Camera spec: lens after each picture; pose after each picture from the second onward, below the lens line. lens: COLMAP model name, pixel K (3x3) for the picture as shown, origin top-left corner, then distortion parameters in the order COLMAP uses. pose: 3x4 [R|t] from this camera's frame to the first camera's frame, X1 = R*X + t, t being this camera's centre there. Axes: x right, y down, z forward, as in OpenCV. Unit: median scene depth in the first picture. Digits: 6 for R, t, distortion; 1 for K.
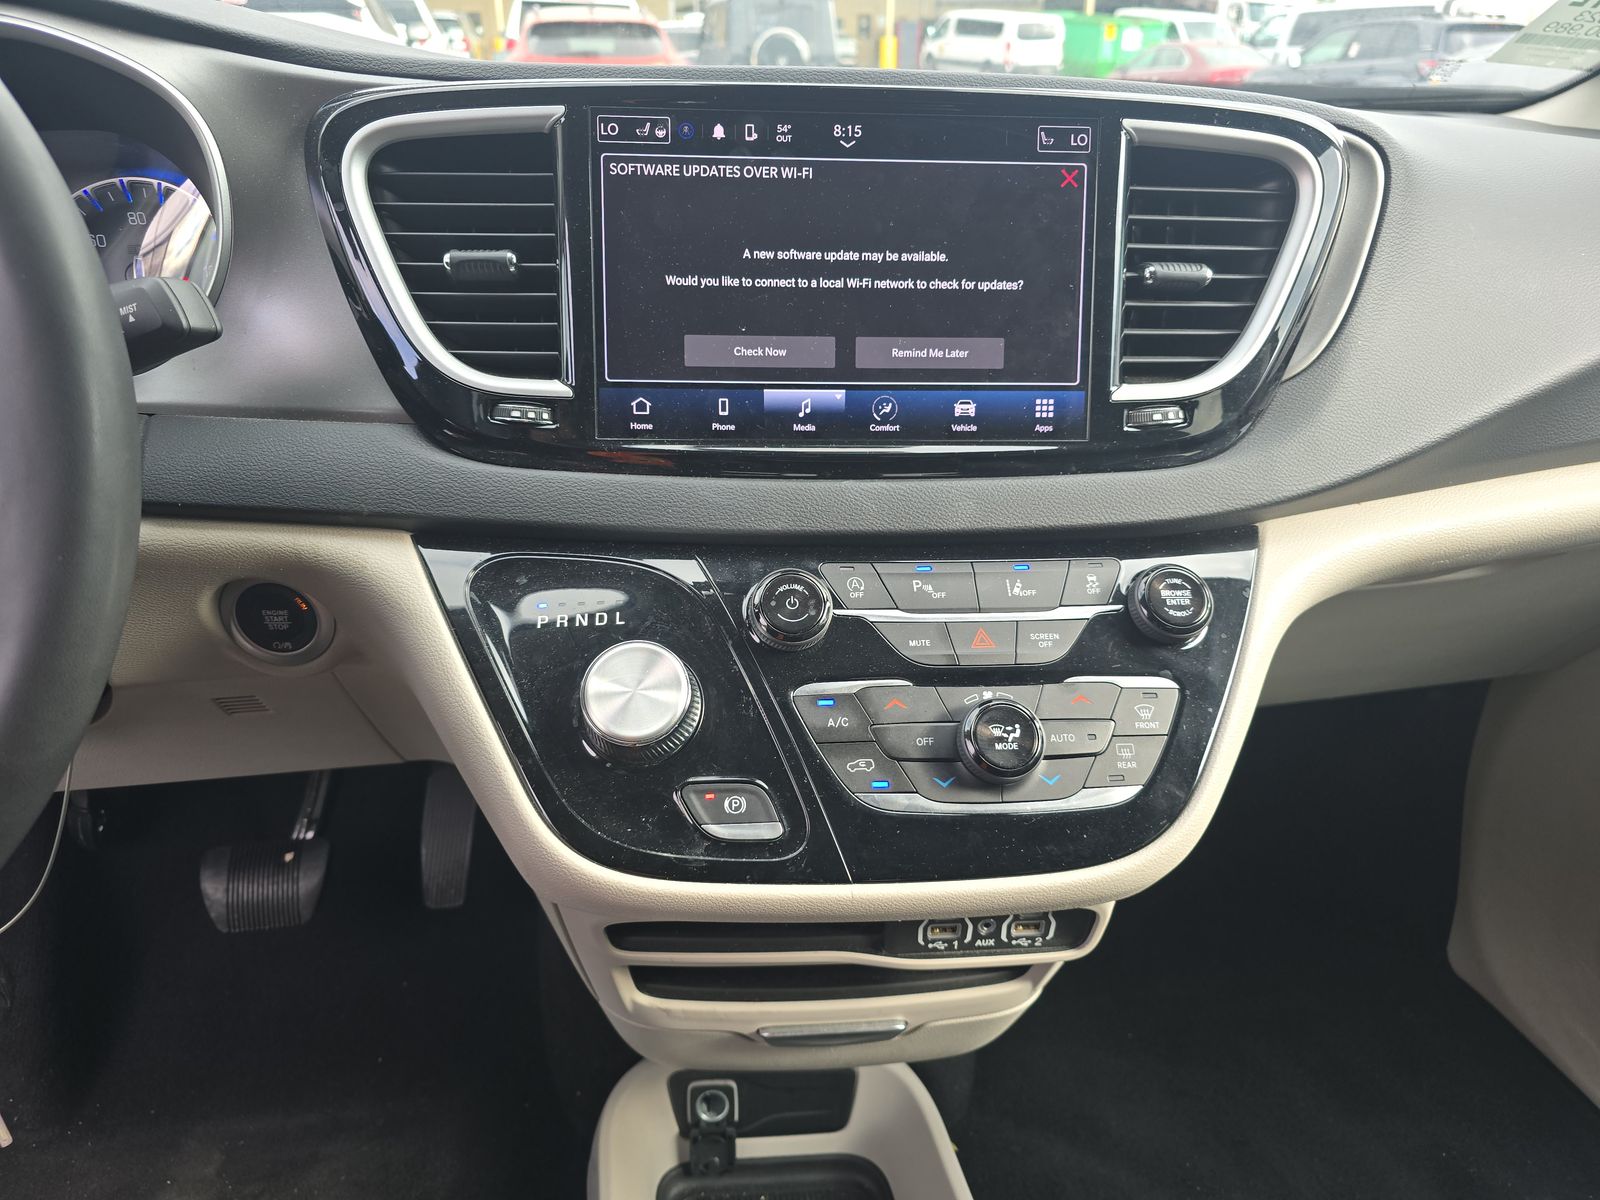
lens RADIAL K [[1139.3, 0, 800.0], [0, 1139.3, 600.0], [0, 0, 1]] dist [0.044150, -0.063982]
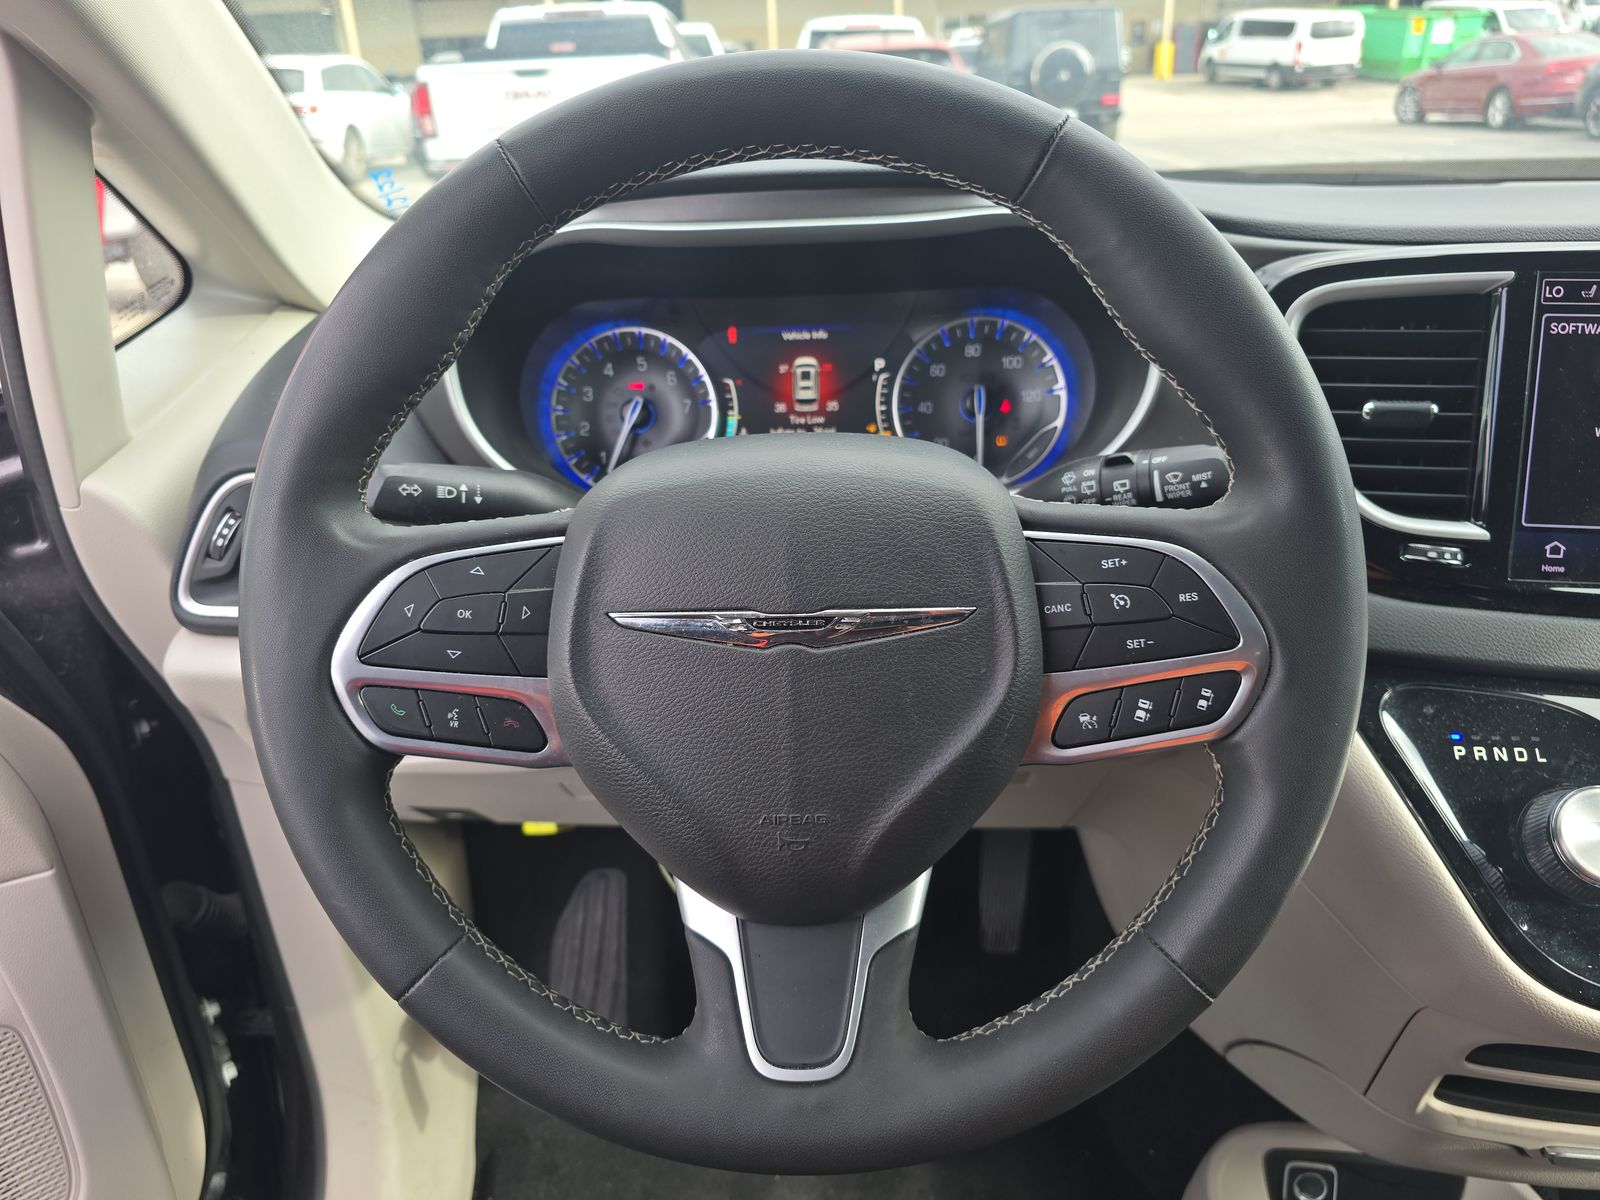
lens RADIAL K [[1139.3, 0, 800.0], [0, 1139.3, 600.0], [0, 0, 1]] dist [0.044150, -0.063982]
pose [[0.975159, 0.050026, -0.215785, -0.587124], [-0.053076, 0.998555, -0.008361, -0.079543], [0.215055, 0.019607, 0.976405, -0.170079]]
